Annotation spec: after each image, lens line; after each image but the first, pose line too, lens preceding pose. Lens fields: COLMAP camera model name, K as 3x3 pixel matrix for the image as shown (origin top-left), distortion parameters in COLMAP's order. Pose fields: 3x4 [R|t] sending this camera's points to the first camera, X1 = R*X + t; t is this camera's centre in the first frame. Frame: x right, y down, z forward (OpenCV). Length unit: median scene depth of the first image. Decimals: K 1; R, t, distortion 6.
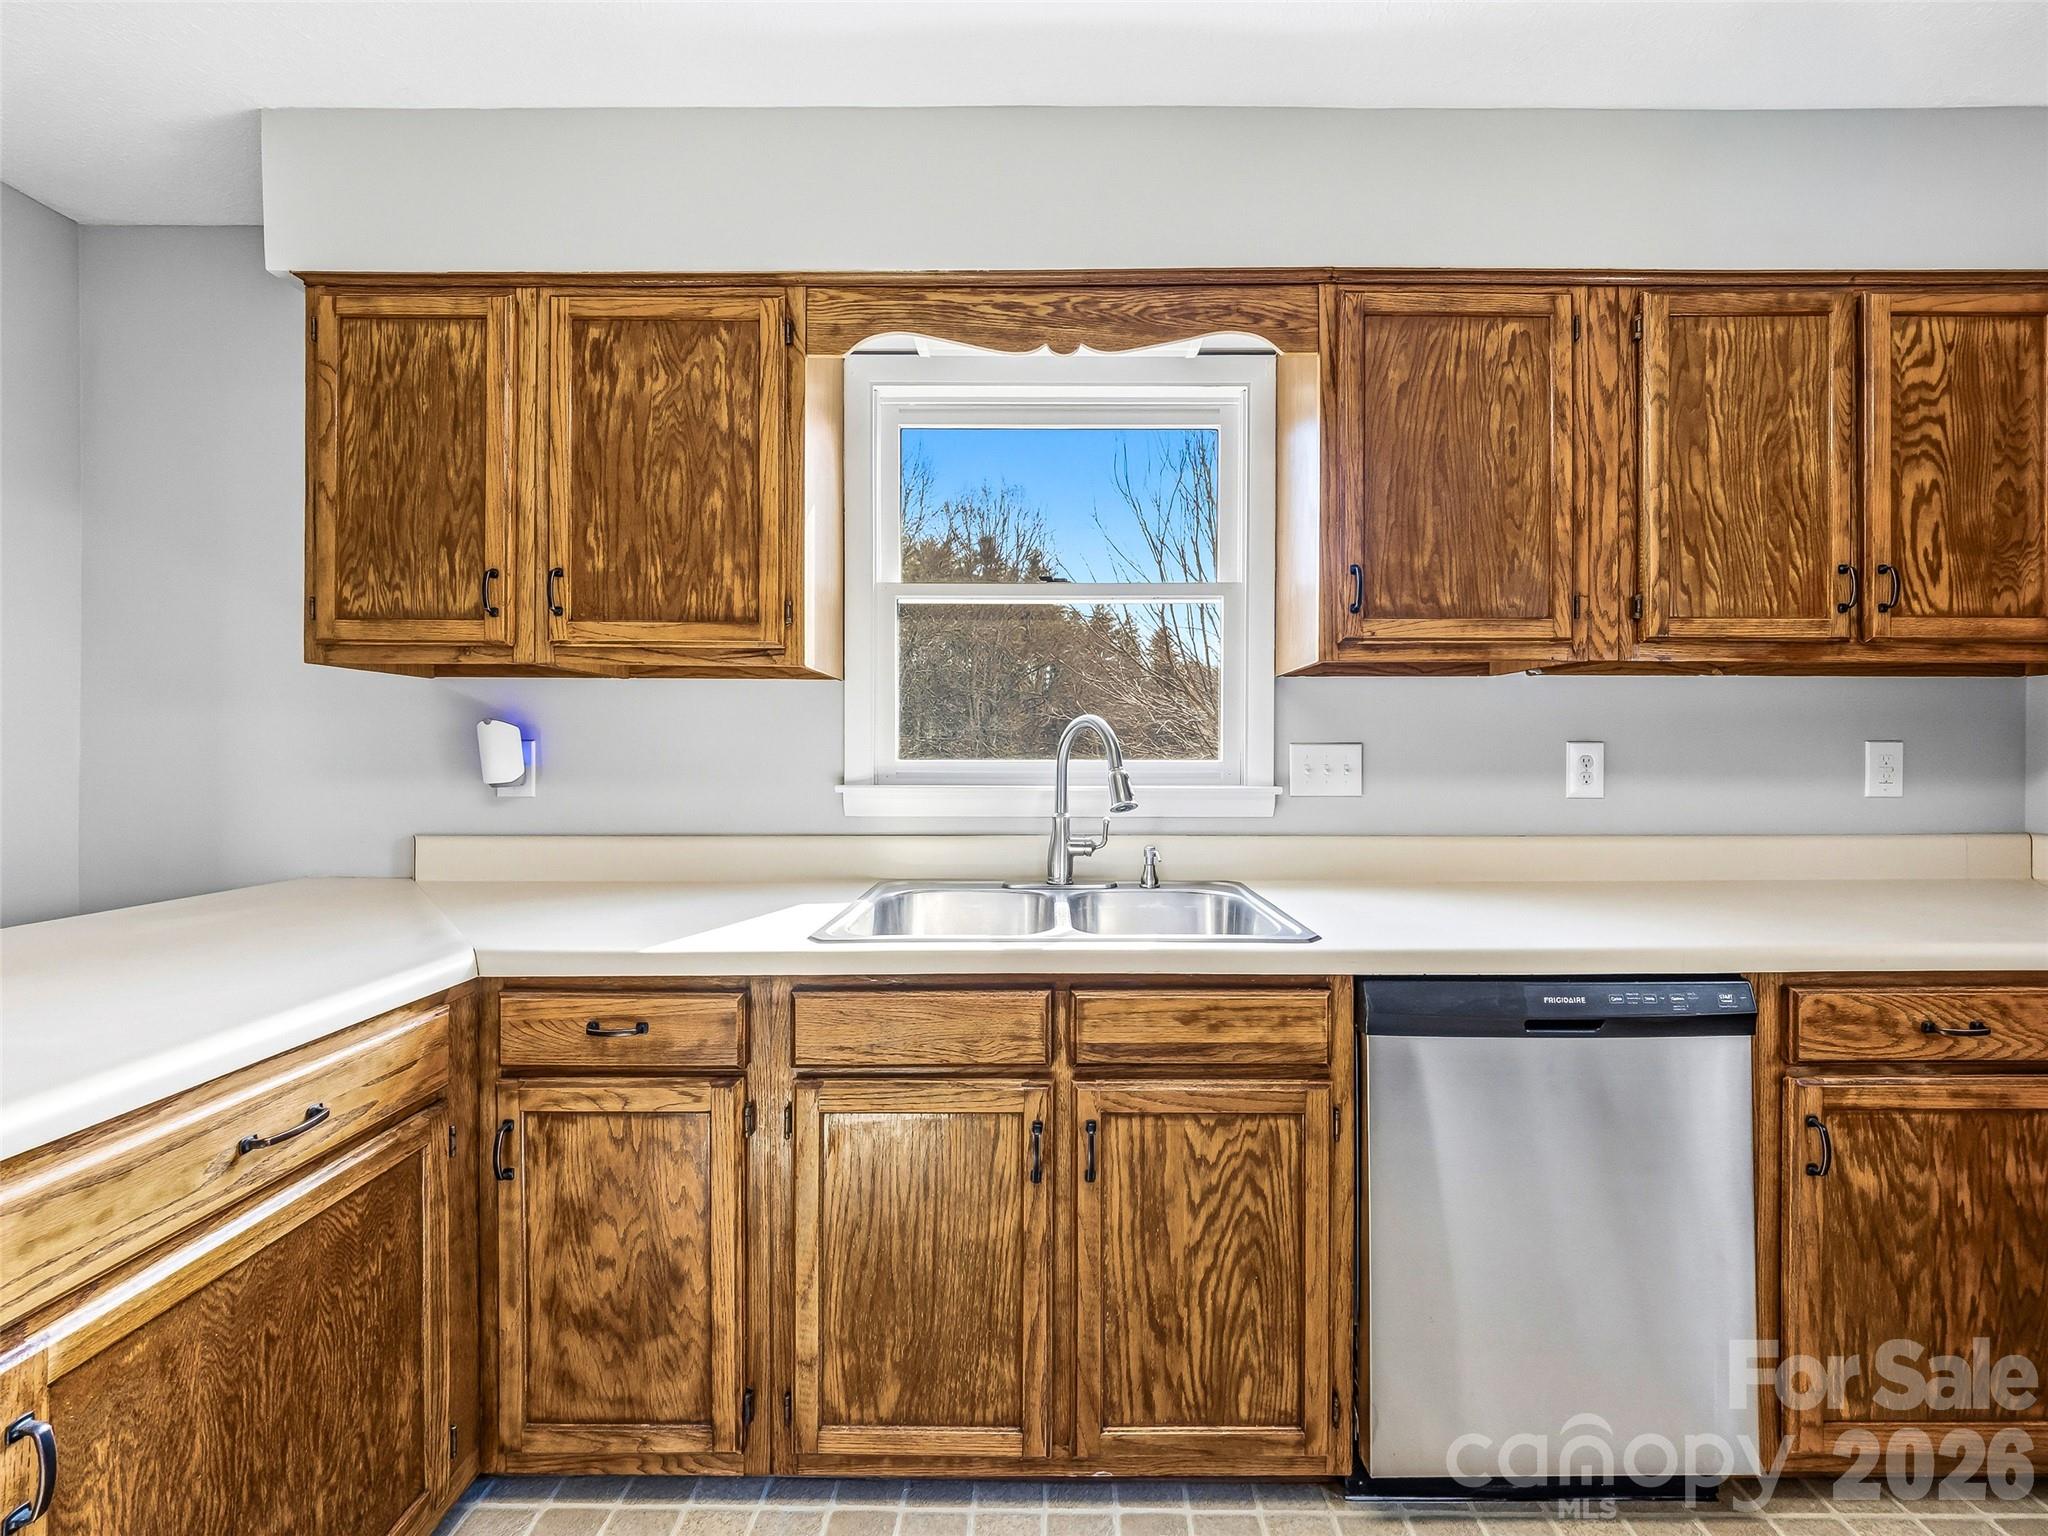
lens RADIAL K [[728.1, 0, 1015.9], [0, 728.1, 765.0], [0, 0, 1]] dist [-0.000319, 0.001467]
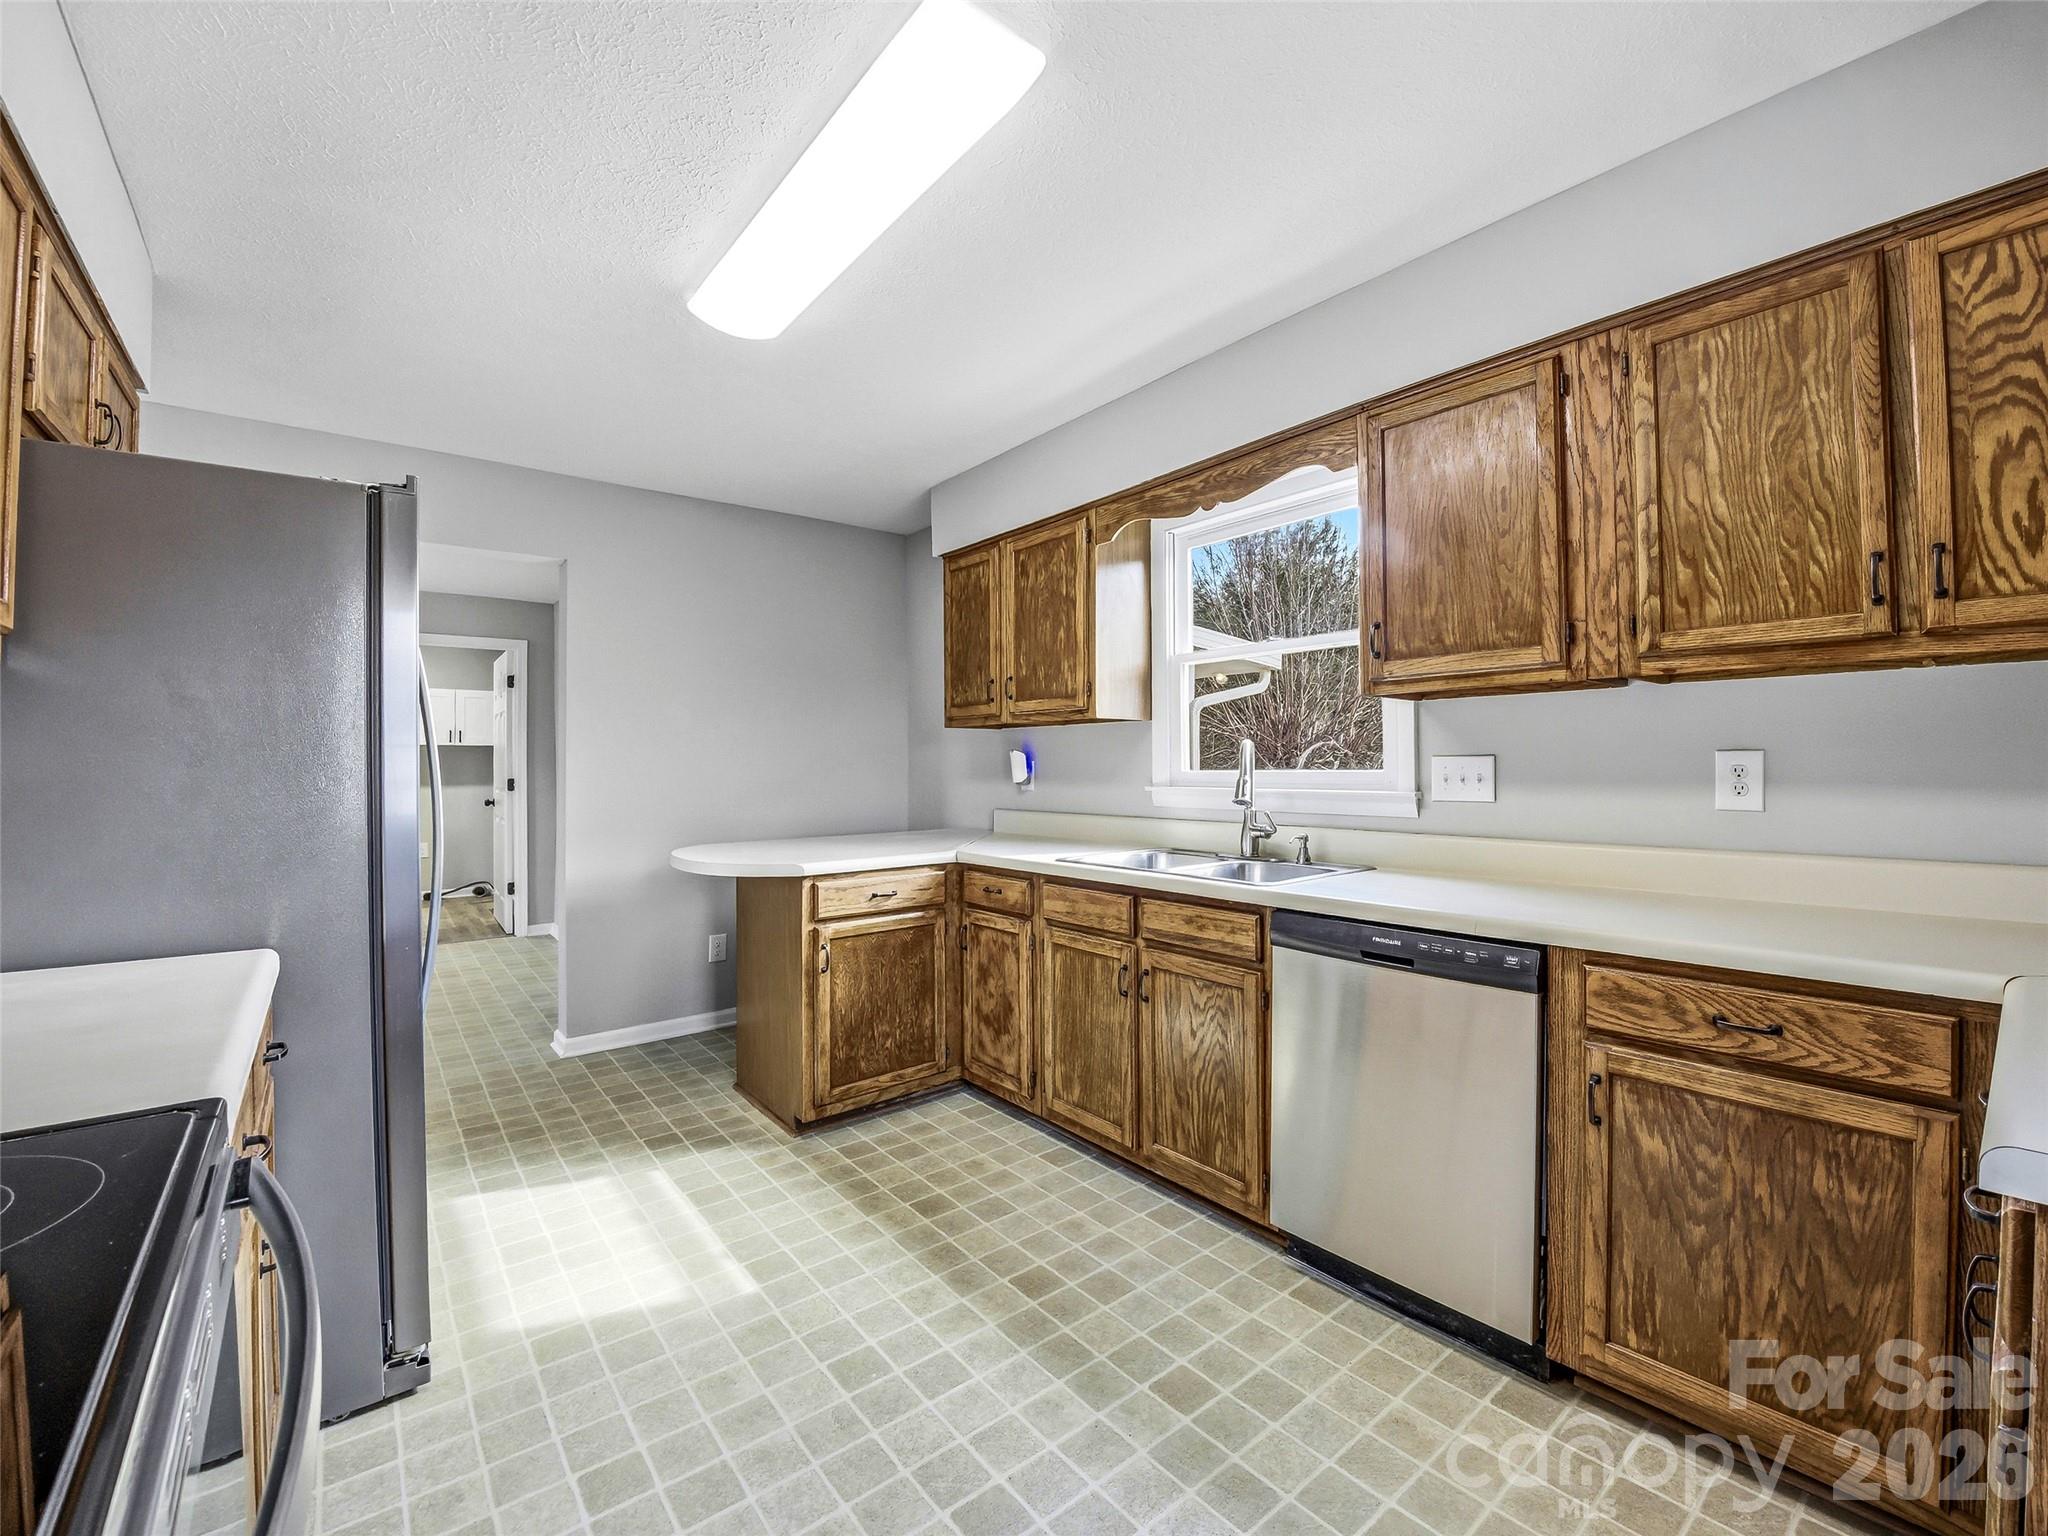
lens RADIAL K [[861.5, 0, 1027.5], [0, 861.5, 775.2], [0, 0, 1]] dist [-0.004204, -0.001965]
pose [[0.623658, 0.003269, -0.781690, 1.304115], [-0.003129, 0.999994, 0.001685, 0.000903], [0.781691, 0.001395, 0.623664, -0.468361]]
